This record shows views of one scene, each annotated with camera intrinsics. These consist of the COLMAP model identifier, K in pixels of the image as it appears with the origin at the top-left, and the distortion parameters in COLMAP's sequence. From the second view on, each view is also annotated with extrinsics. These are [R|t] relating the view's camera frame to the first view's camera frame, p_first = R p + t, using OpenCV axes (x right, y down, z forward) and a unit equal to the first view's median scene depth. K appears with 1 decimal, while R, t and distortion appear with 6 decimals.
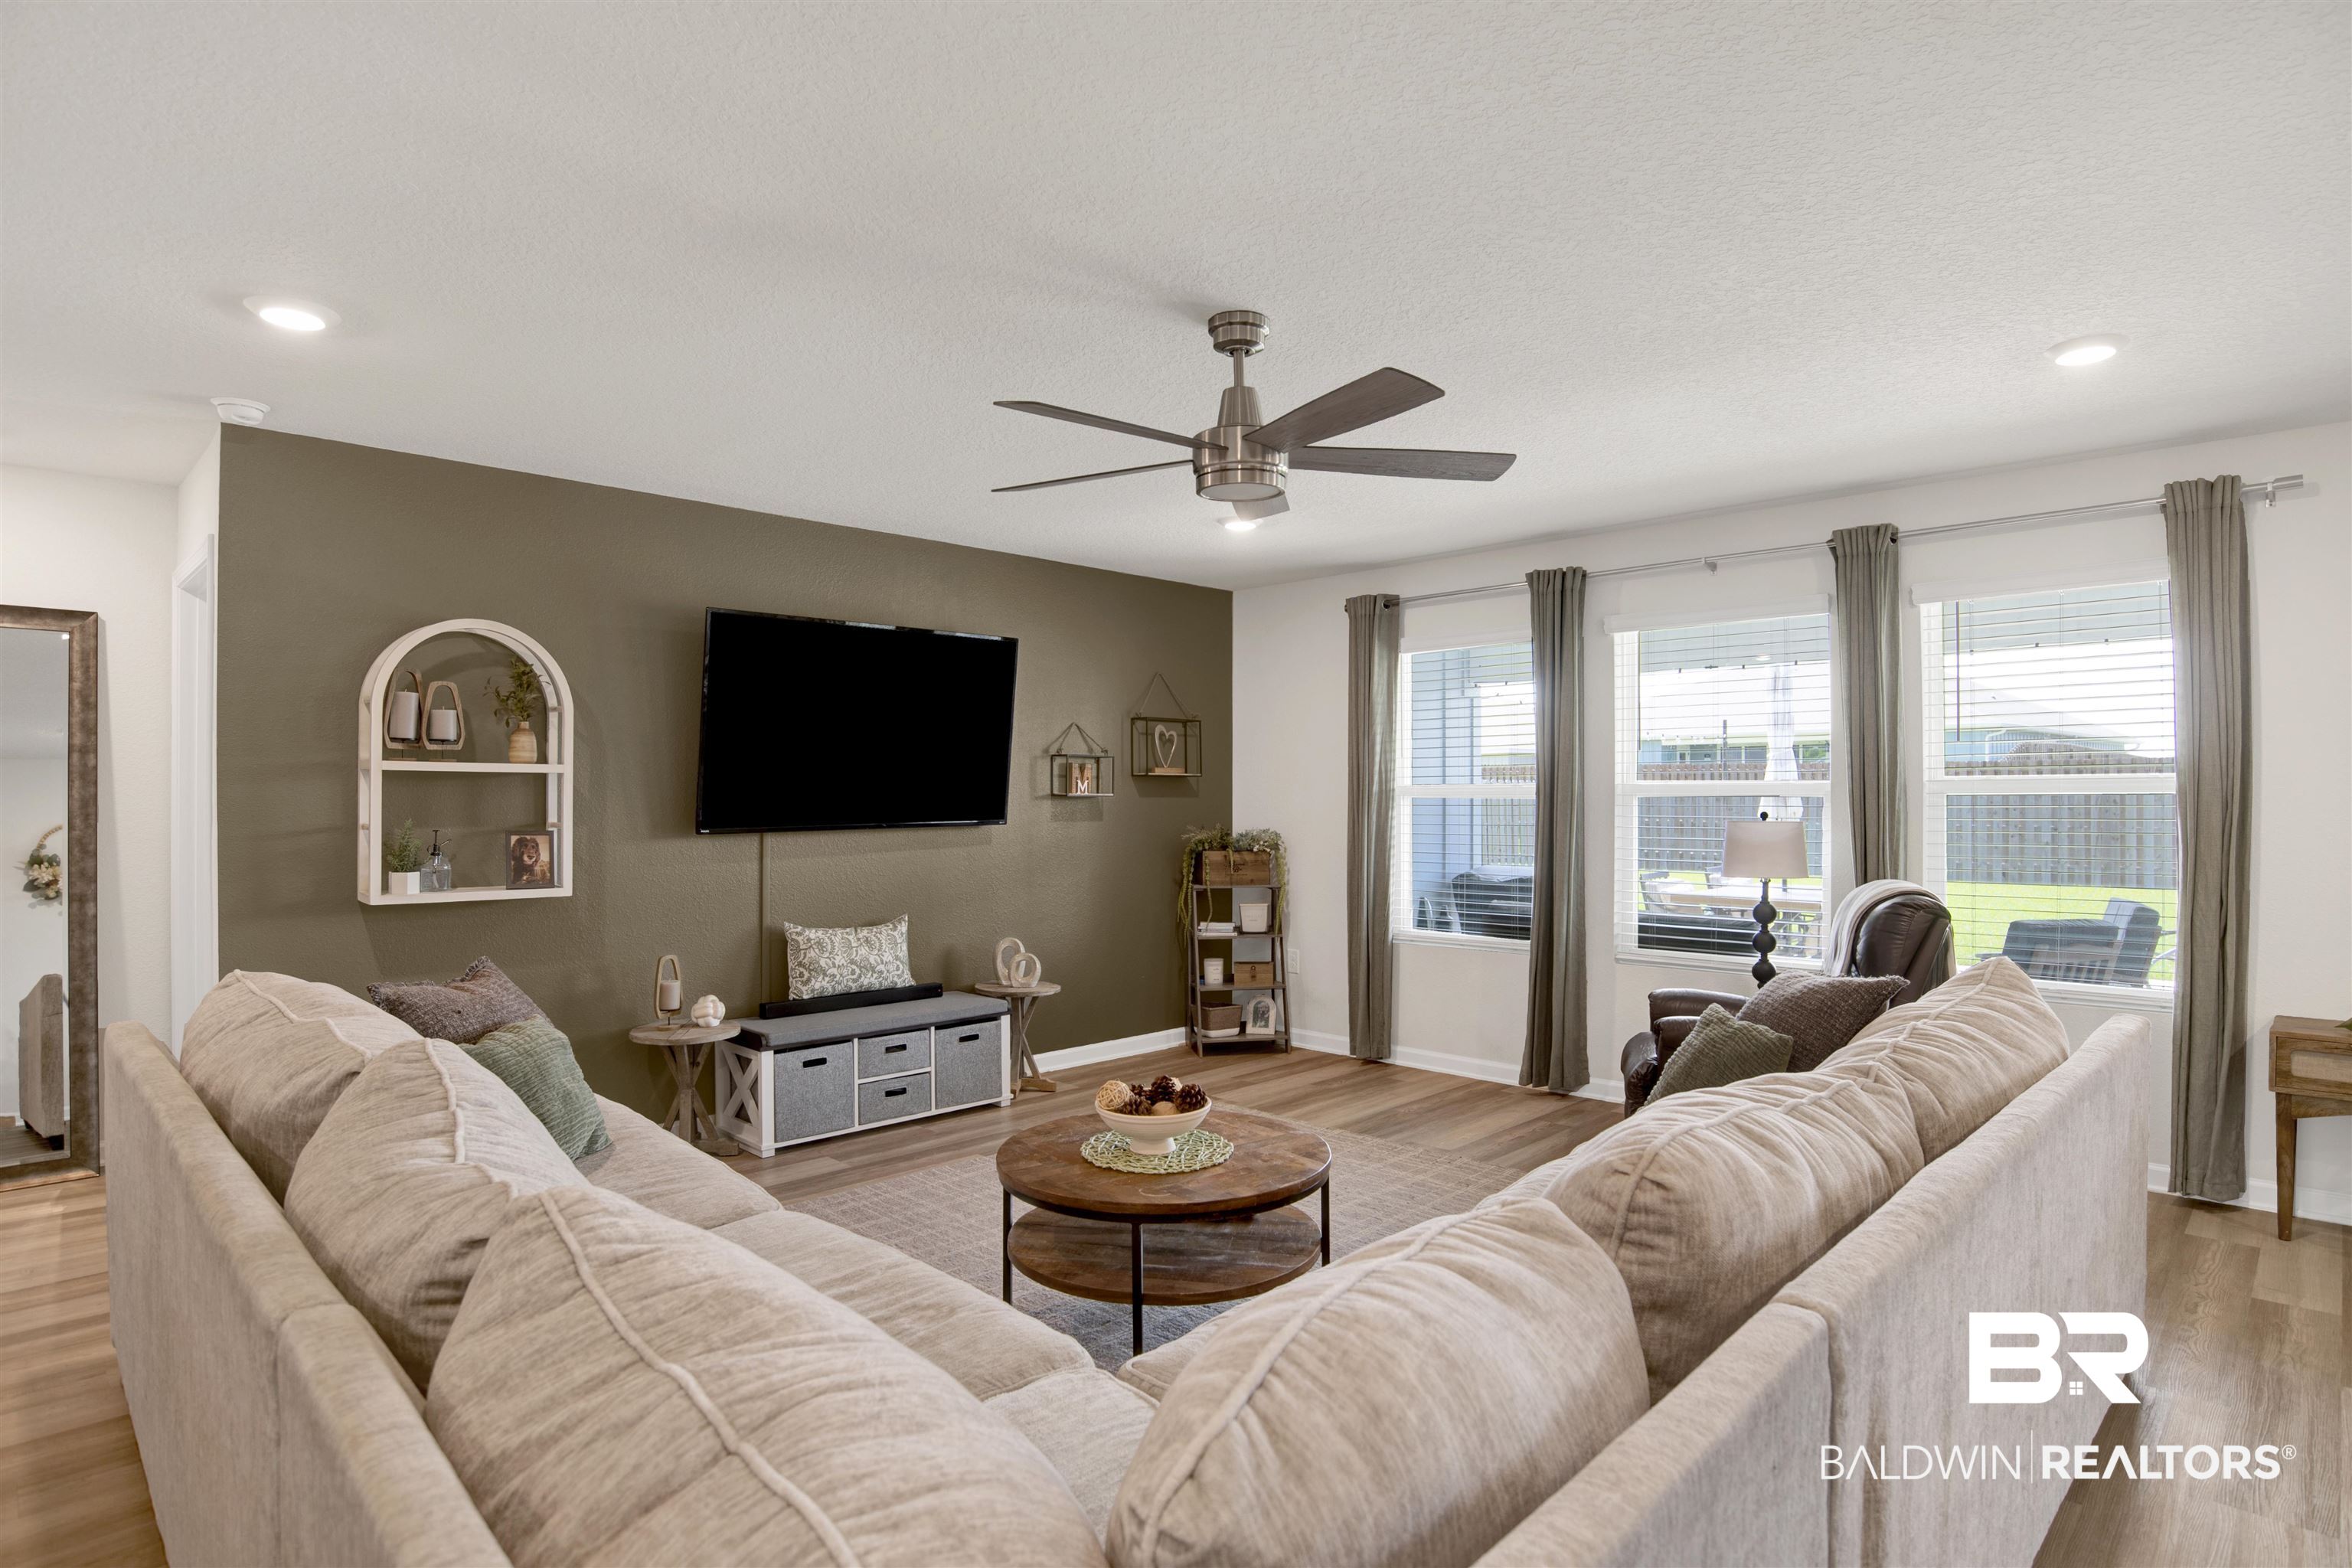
lens RADIAL K [[1250.7, 0, 1195.3], [0, 1250.7, 780.8], [0, 0, 1]] dist [-0.061096, 0.020426]
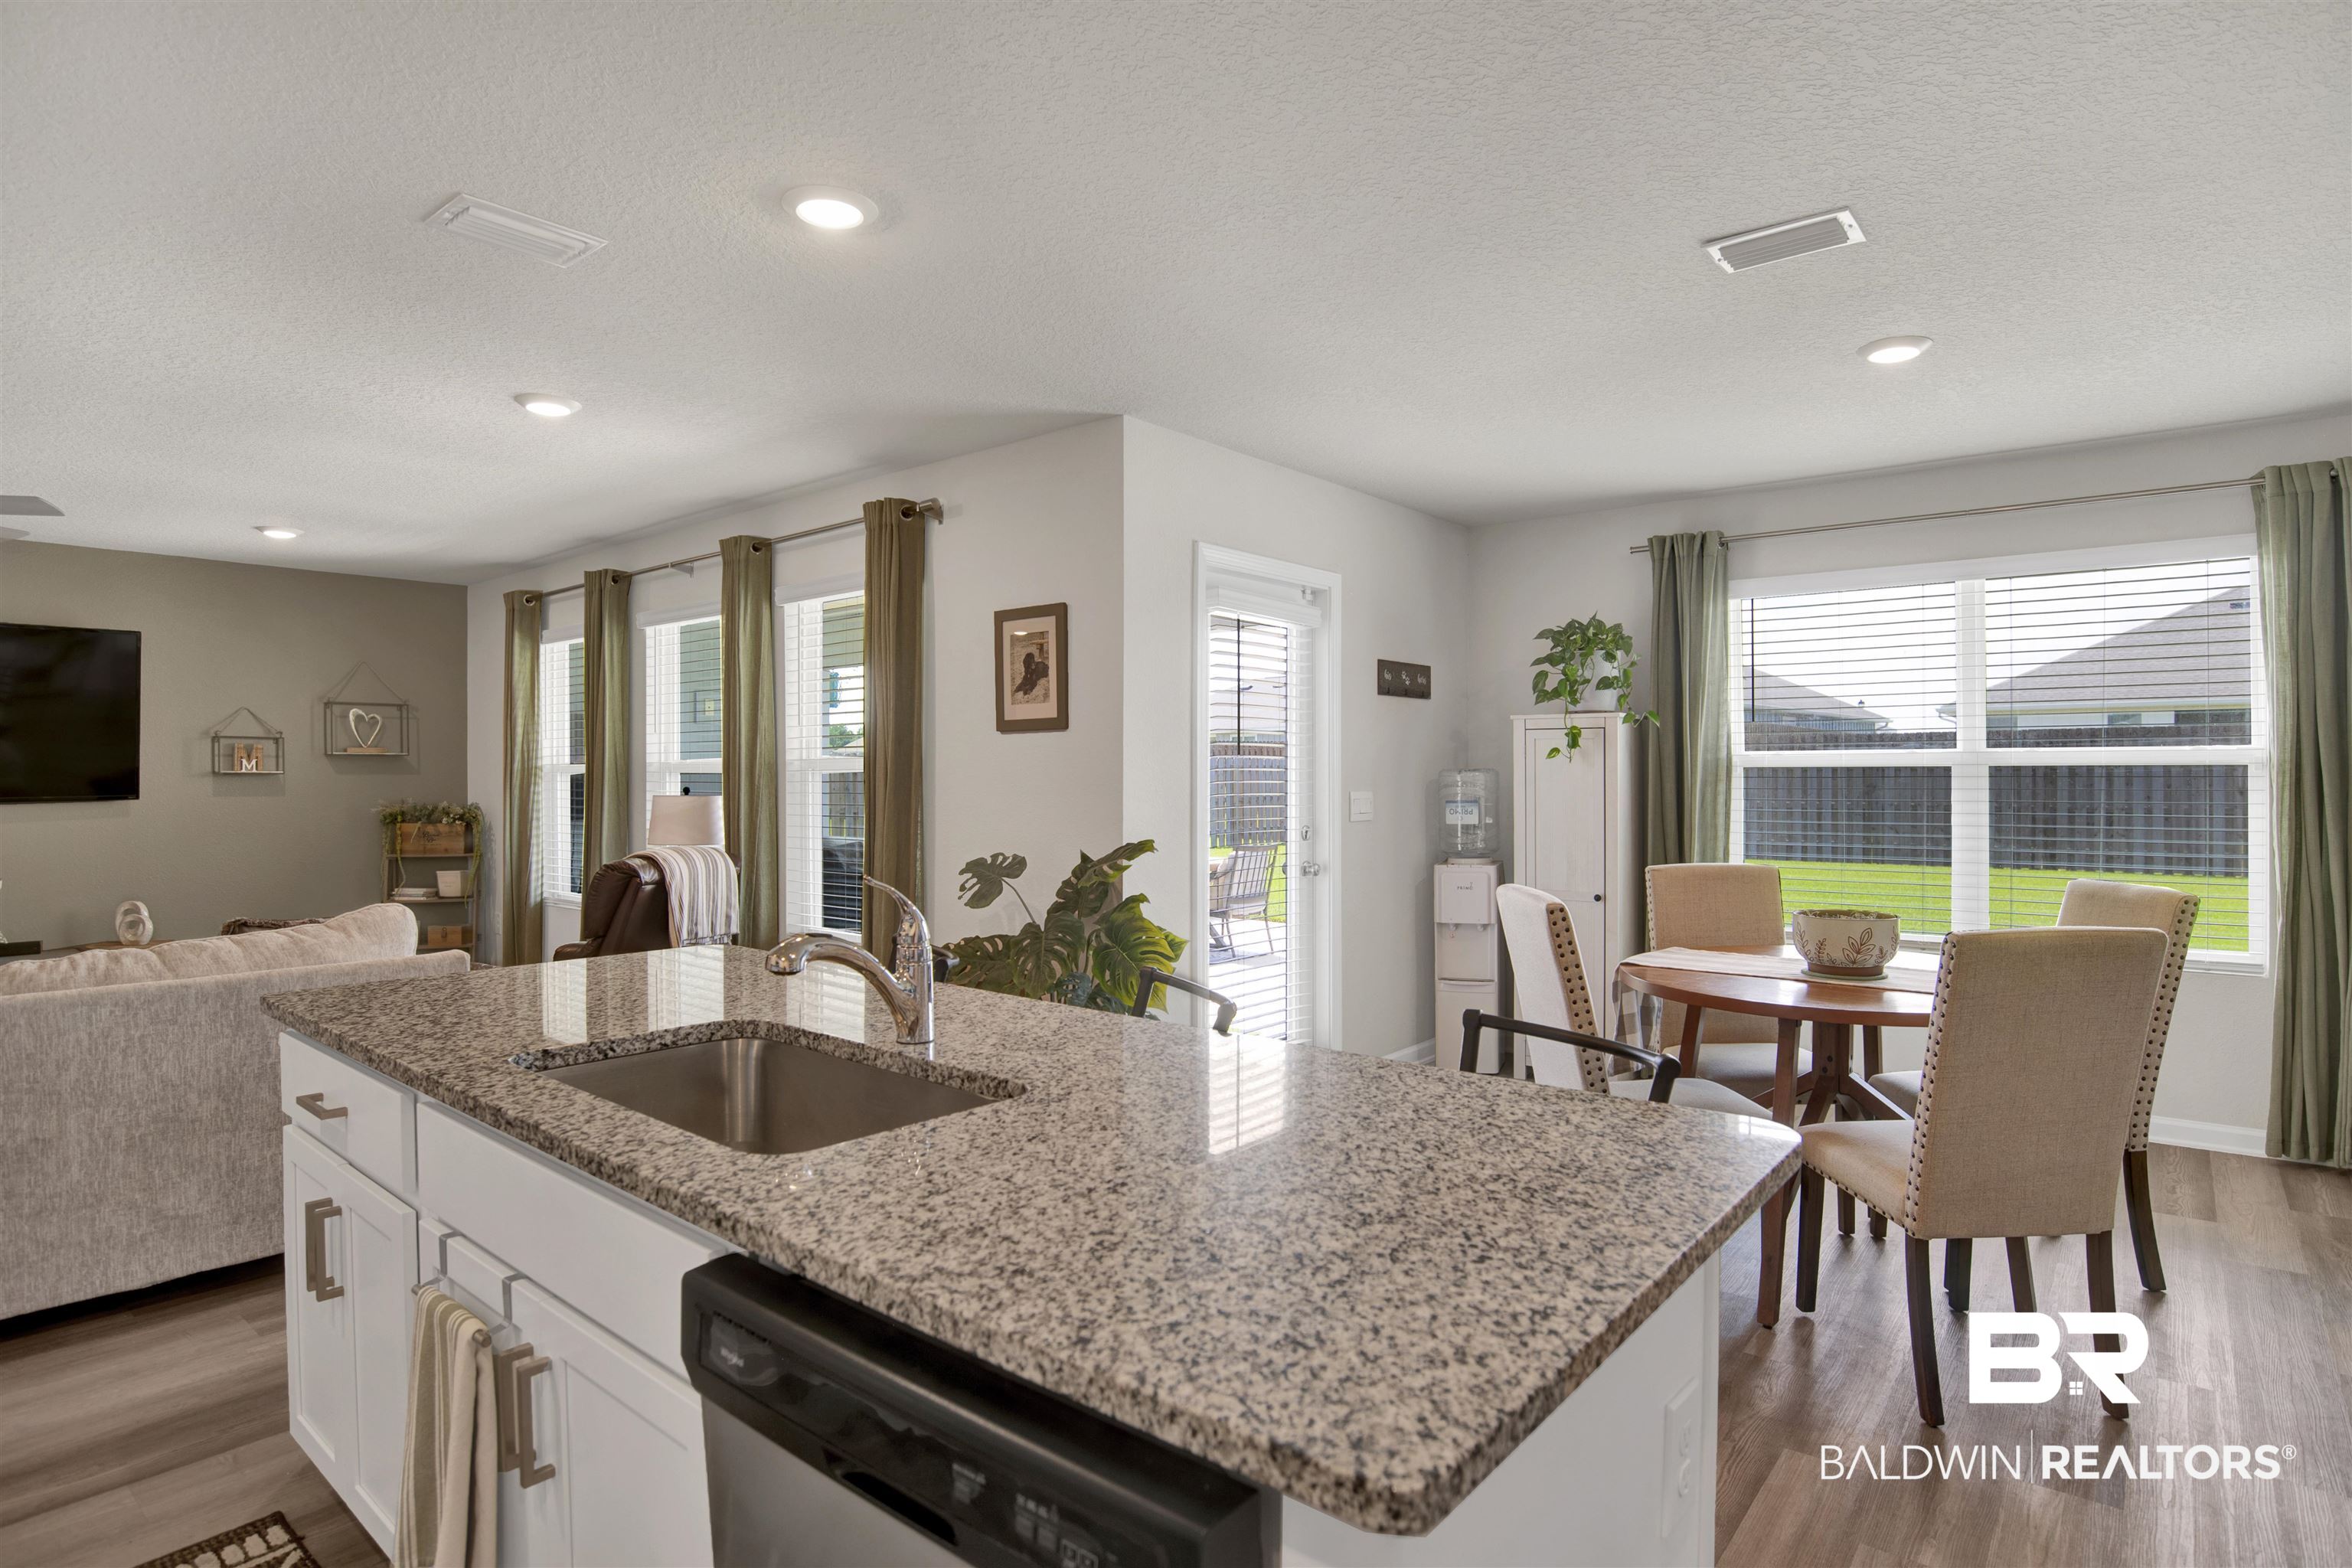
lens RADIAL K [[1250.7, 0, 1206.6], [0, 1250.7, 784.2], [0, 0, 1]] dist [-0.061096, 0.020426]
pose [[0.995809, -0.002213, 0.091432, 0.798769], [0.000502, 0.999825, 0.018725, 0.002631], [-0.091457, -0.018600, 0.995635, -0.178672]]
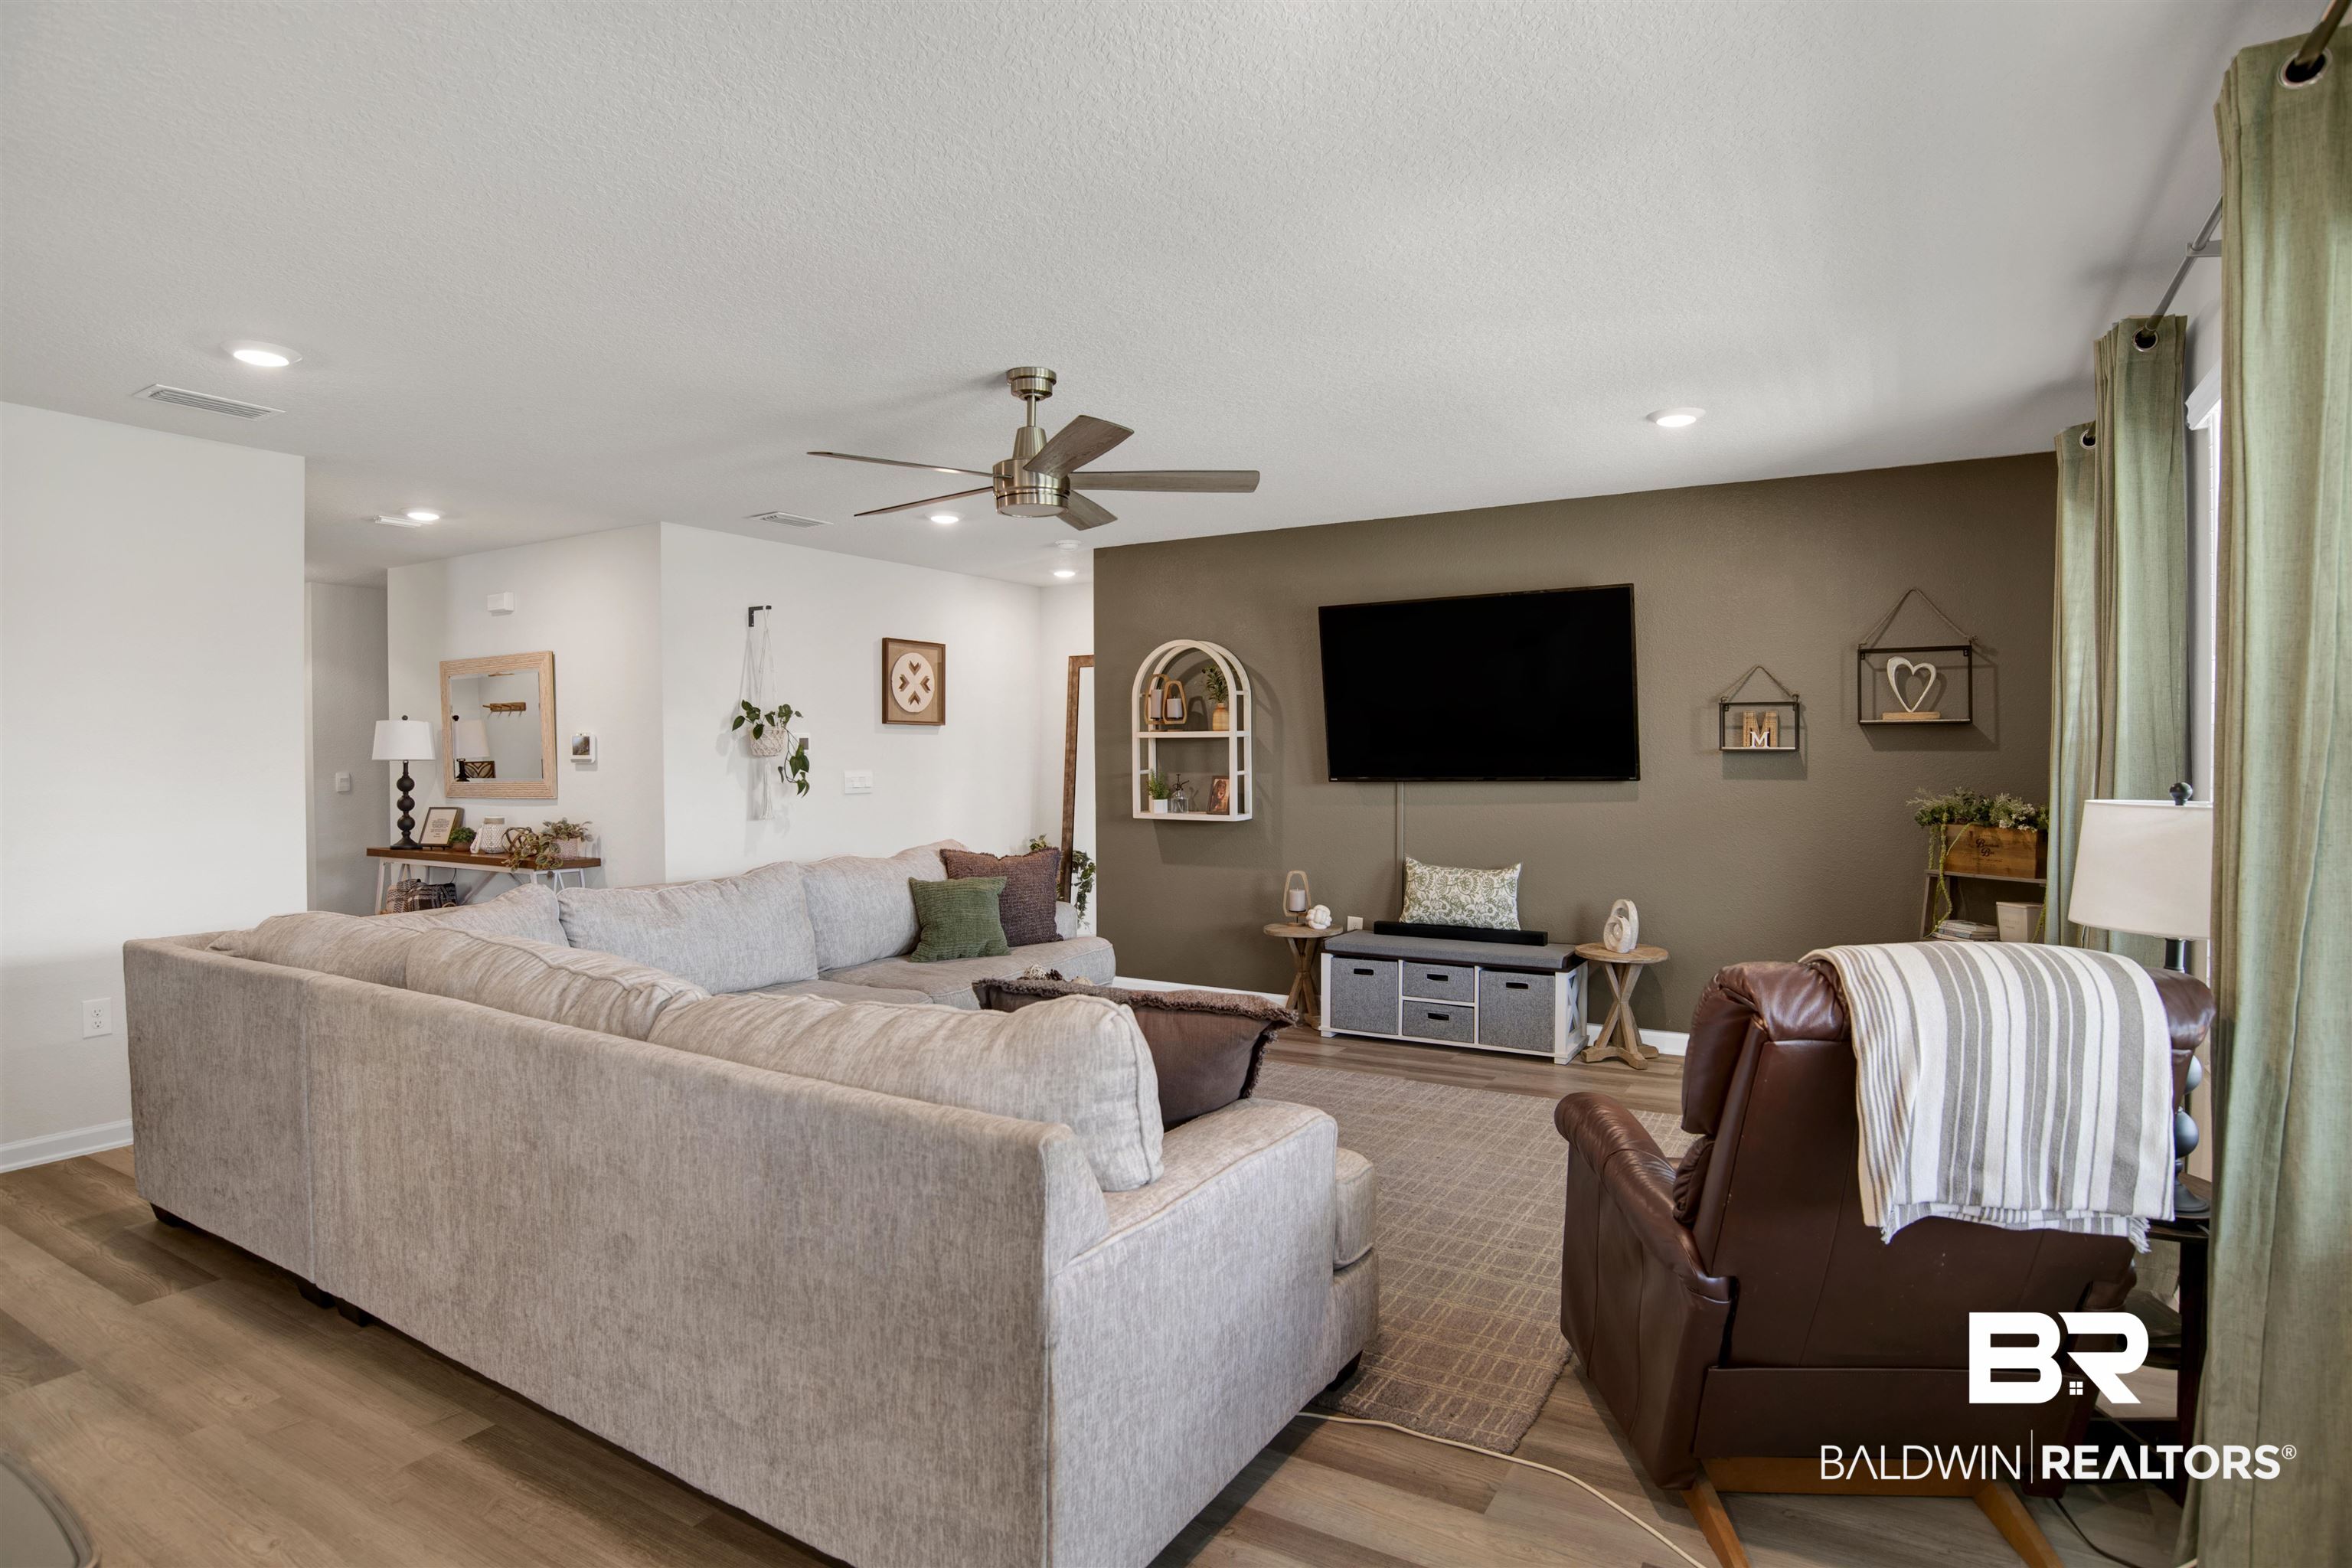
lens RADIAL K [[1250.7, 0, 1200.2], [0, 1250.7, 773.4], [0, 0, 1]] dist [-0.061096, 0.020426]
pose [[0.237562, 0.014411, -0.971266, 0.779401], [0.017032, 0.999674, 0.018998, 0.006965], [0.971223, -0.021055, 0.237239, 0.520450]]
